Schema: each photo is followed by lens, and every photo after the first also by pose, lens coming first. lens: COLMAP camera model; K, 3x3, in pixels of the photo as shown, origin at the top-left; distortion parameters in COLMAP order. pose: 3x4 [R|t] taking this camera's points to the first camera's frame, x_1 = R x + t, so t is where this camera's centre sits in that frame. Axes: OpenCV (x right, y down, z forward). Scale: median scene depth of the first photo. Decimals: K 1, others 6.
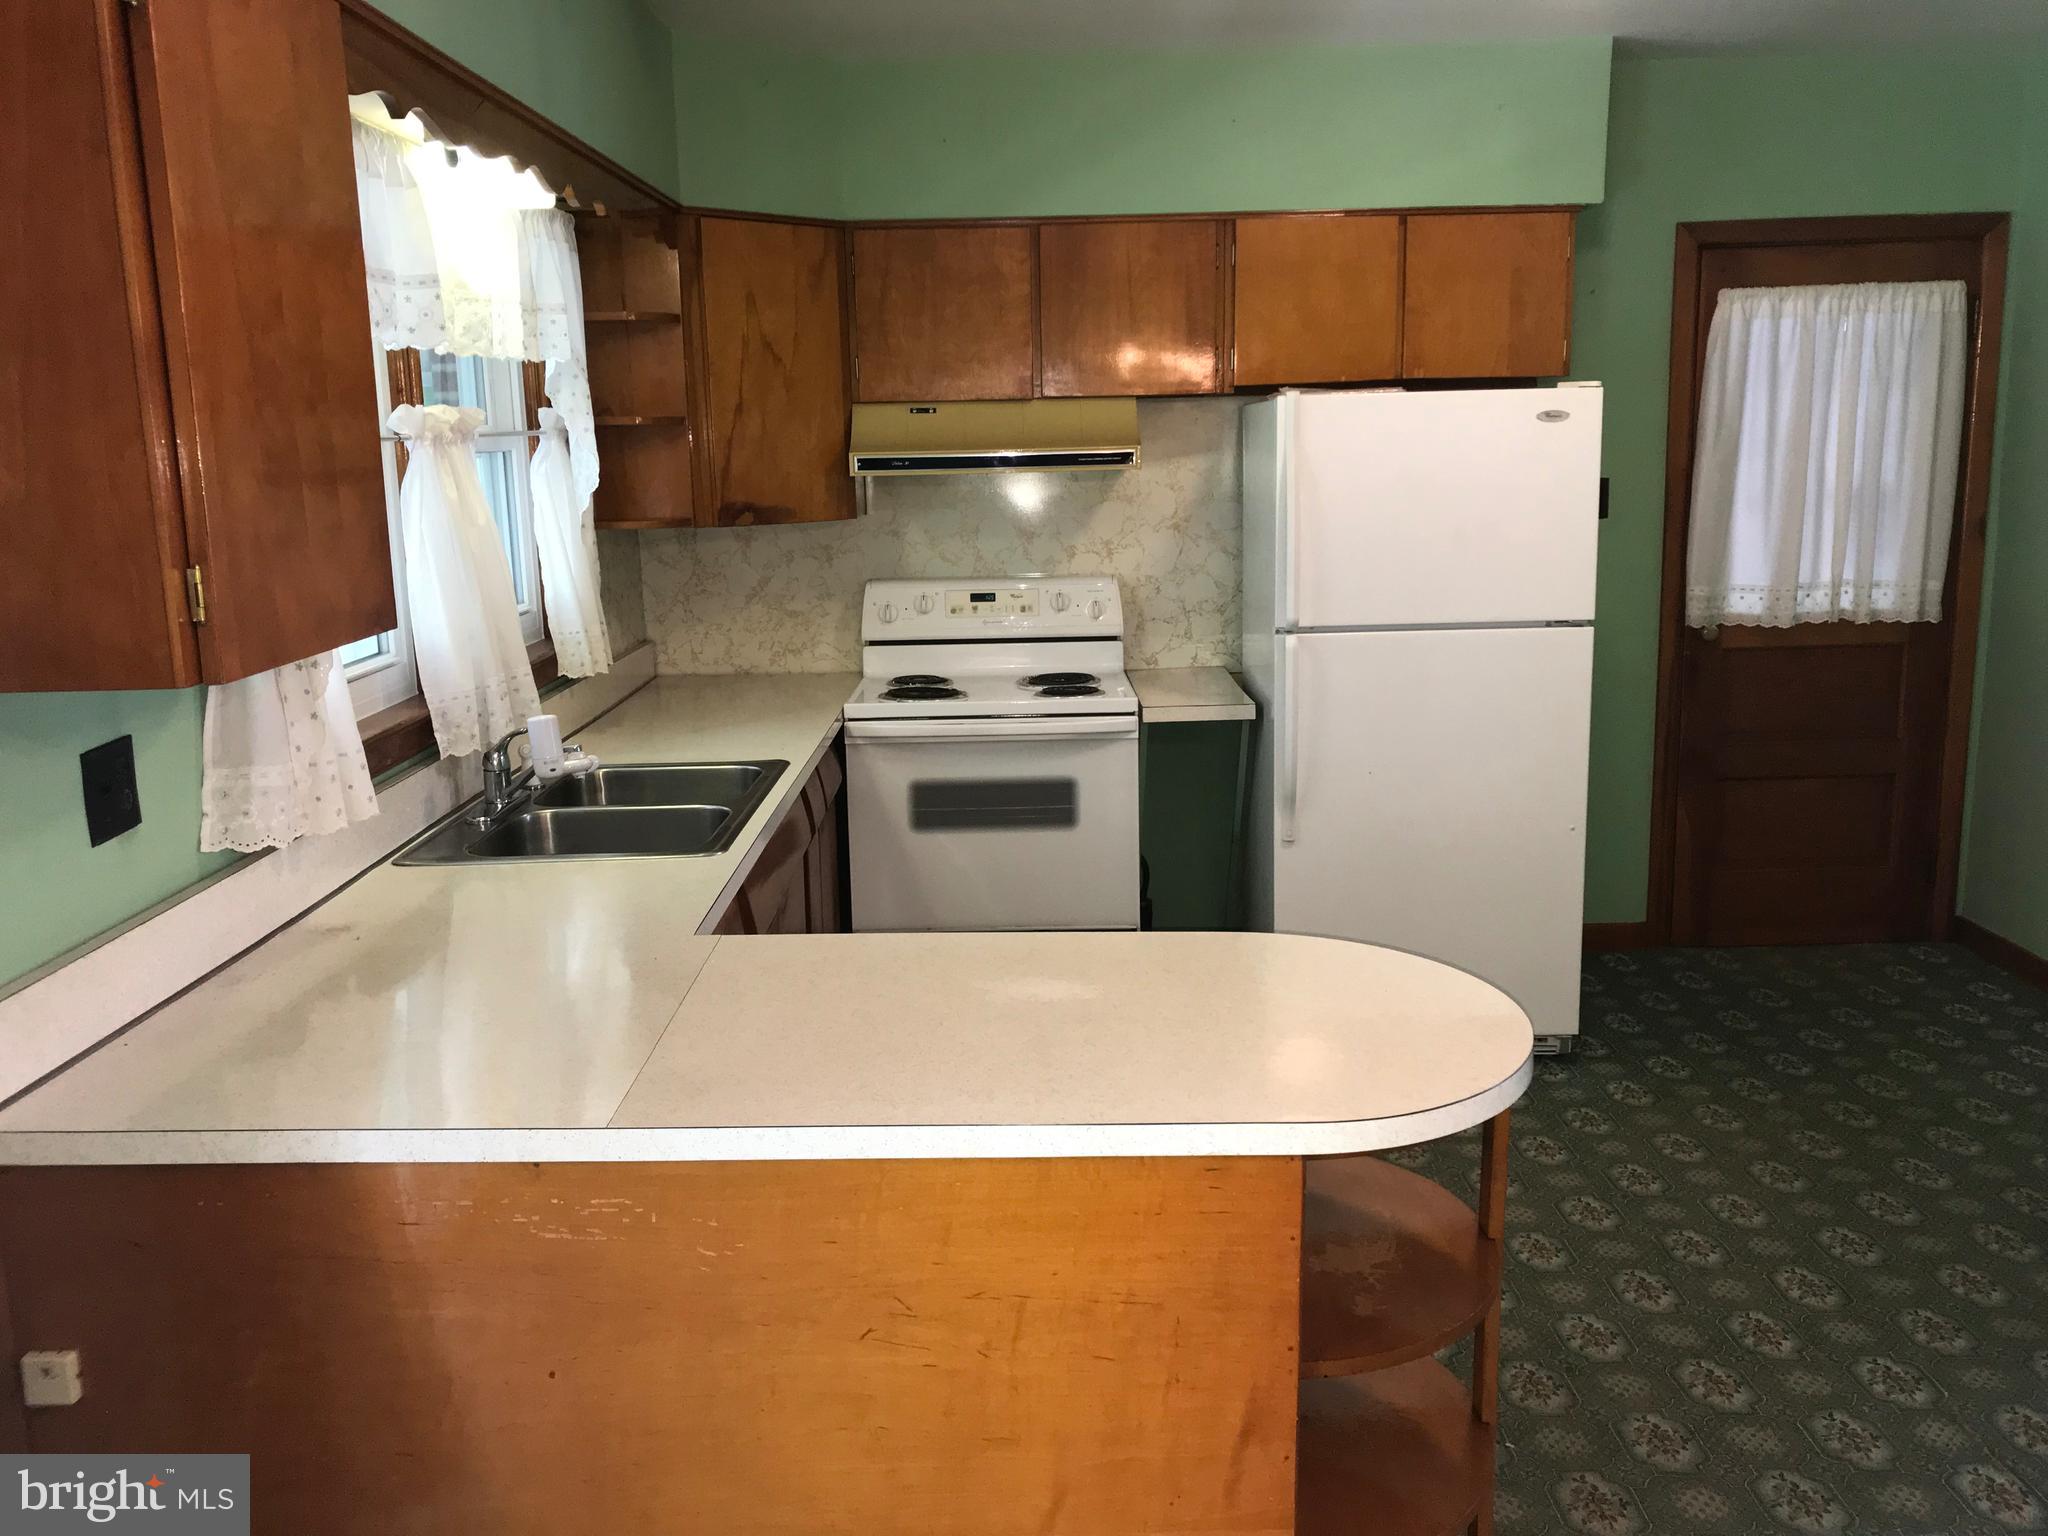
lens RADIAL K [[1665.6, 0, 1045.0], [0, 1665.6, 764.2], [0, 0, 1]] dist [0.042921, -0.063140]
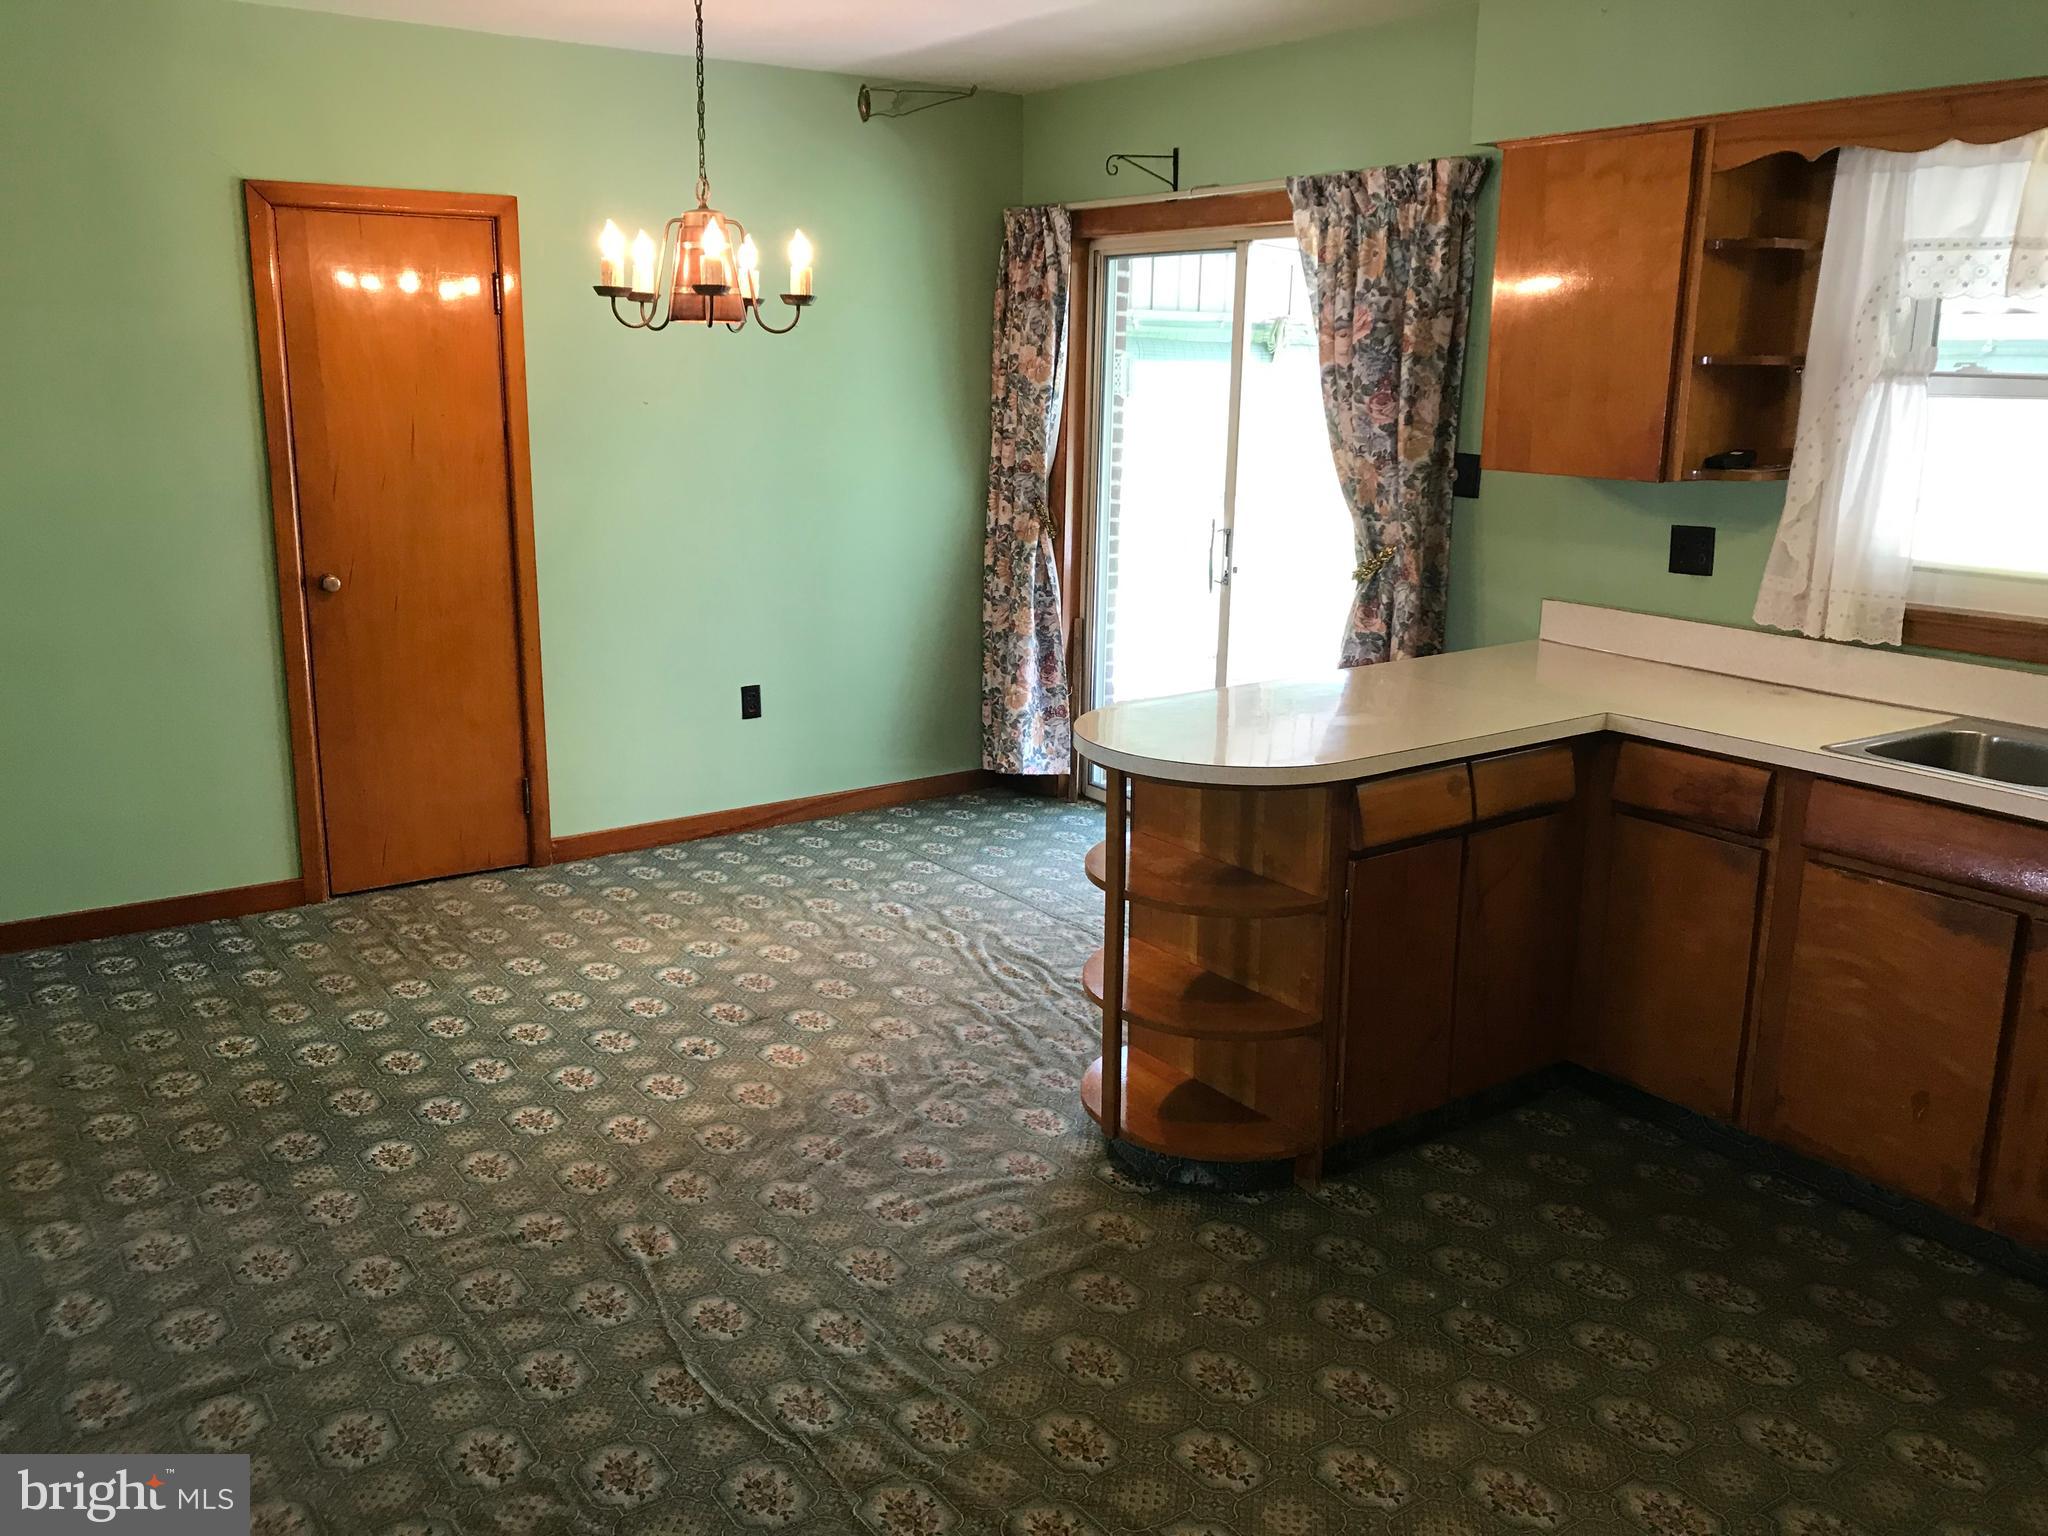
lens RADIAL K [[1665.6, 0, 1061.0], [0, 1665.6, 782.5], [0, 0, 1]] dist [0.042921, -0.063140]
pose [[-0.811668, 0.143509, -0.566215, 0.566650], [-0.118163, 0.908968, 0.399769, -0.205910], [0.572042, 0.391385, -0.720823, 0.988219]]
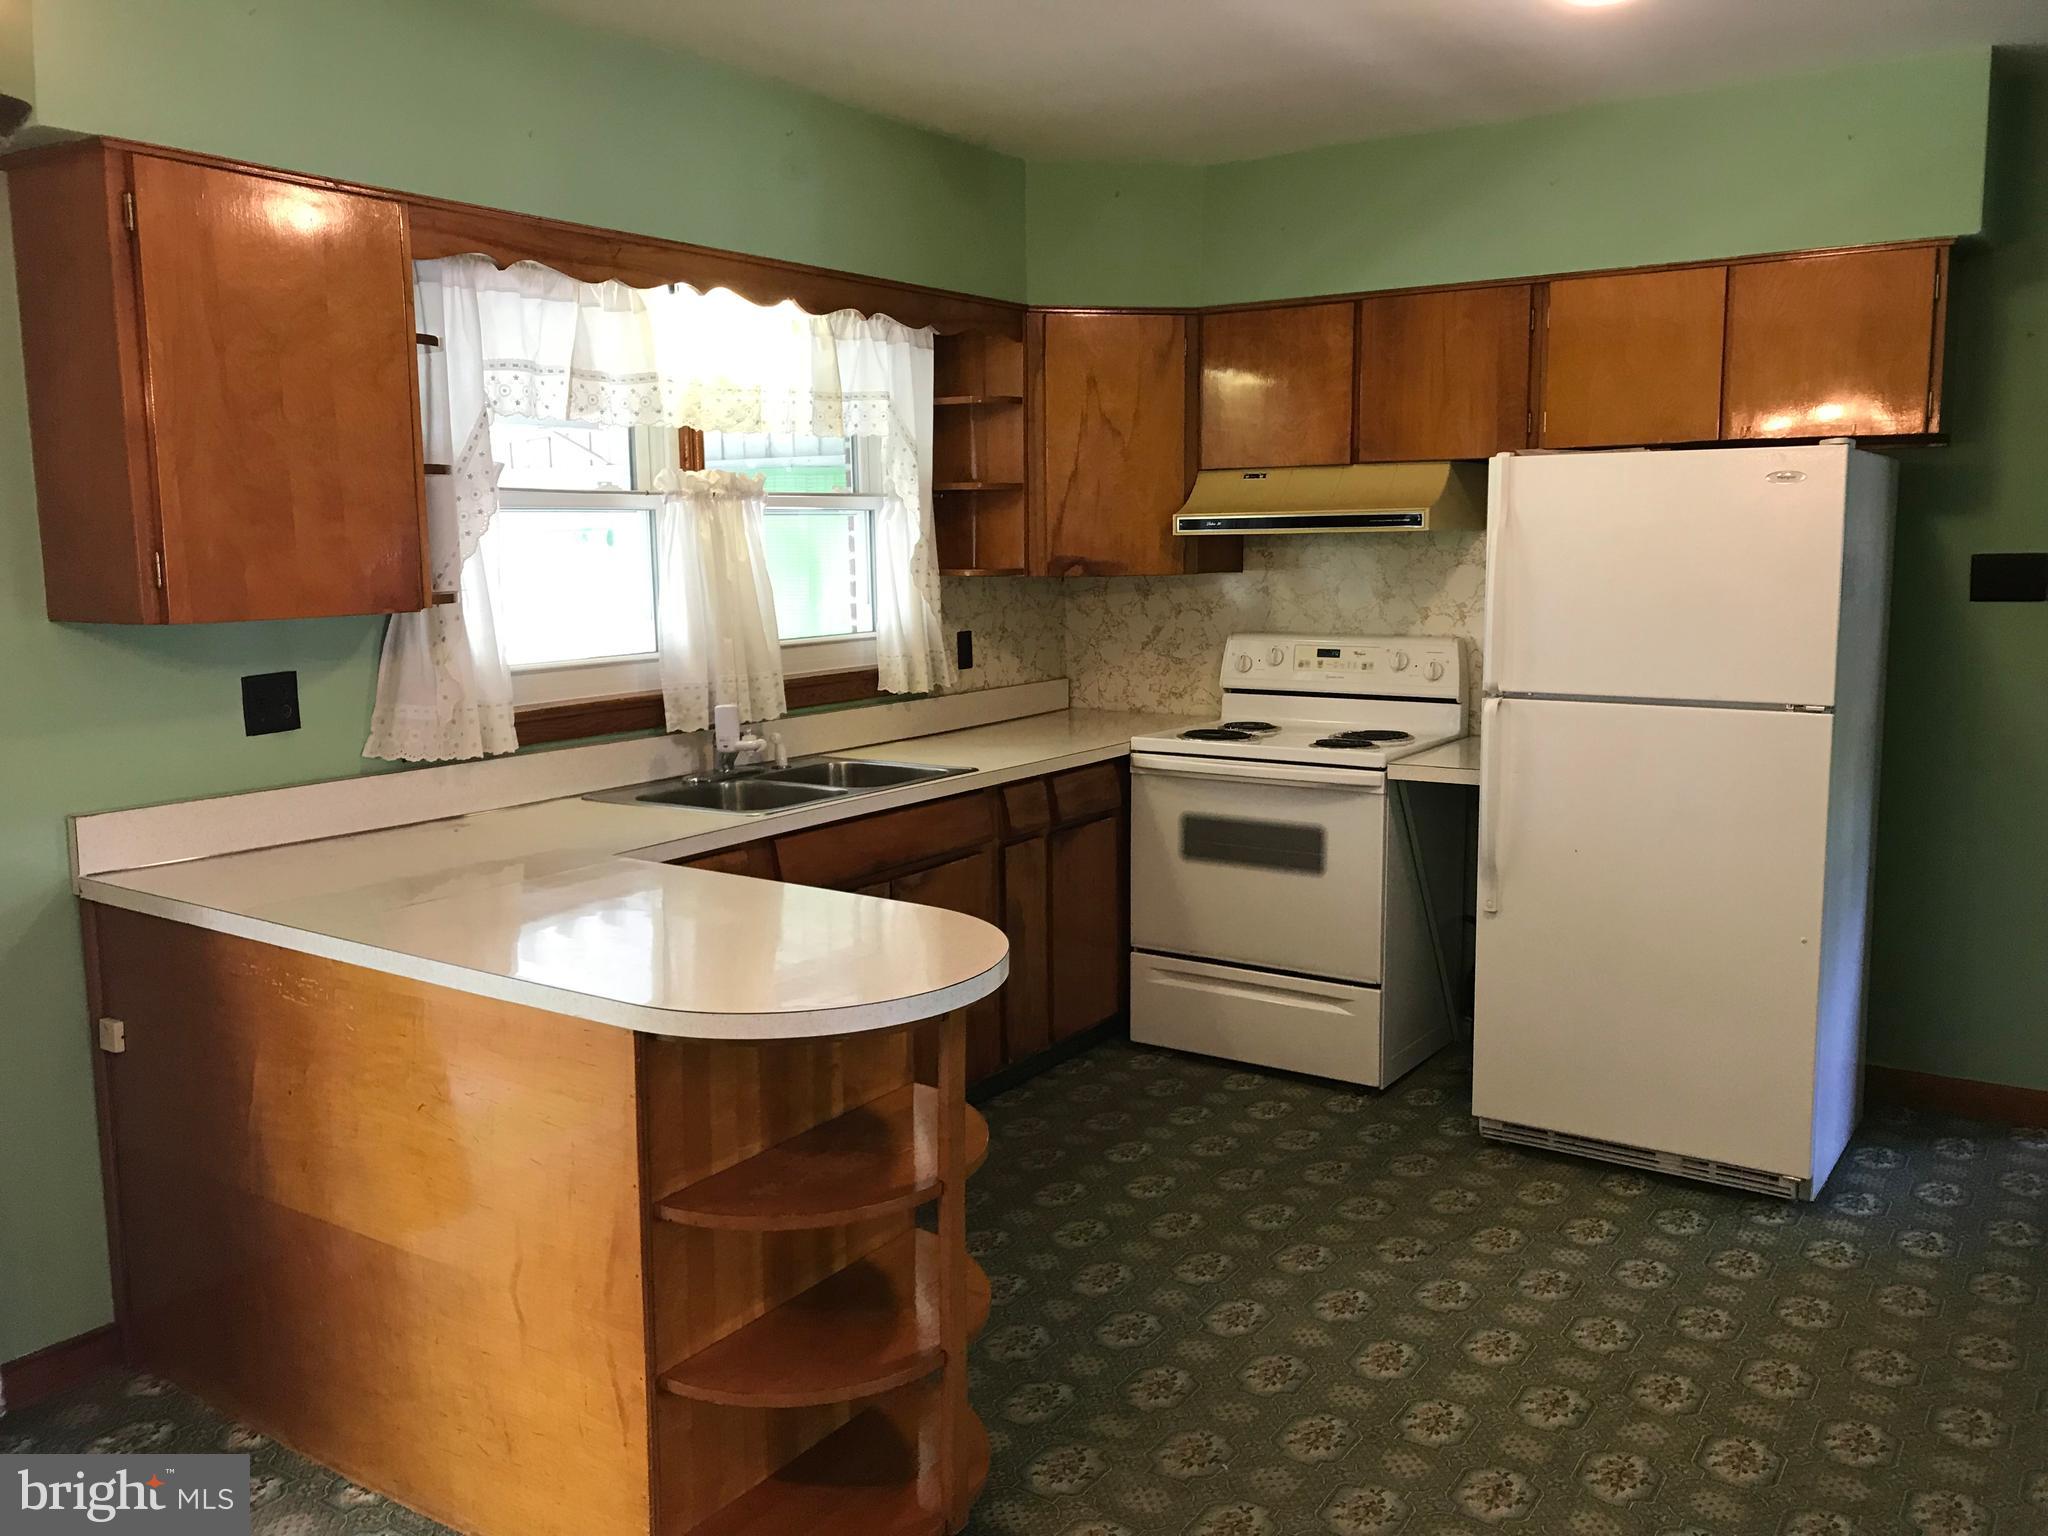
lens RADIAL K [[1665.6, 0, 1029.0], [0, 1665.6, 770.2], [0, 0, 1]] dist [0.042921, -0.063140]
pose [[0.830692, 0.091507, -0.549161, 0.431979], [-0.115885, 0.993214, -0.009794, 0.004923], [0.544538, 0.071775, 0.835659, 0.031111]]
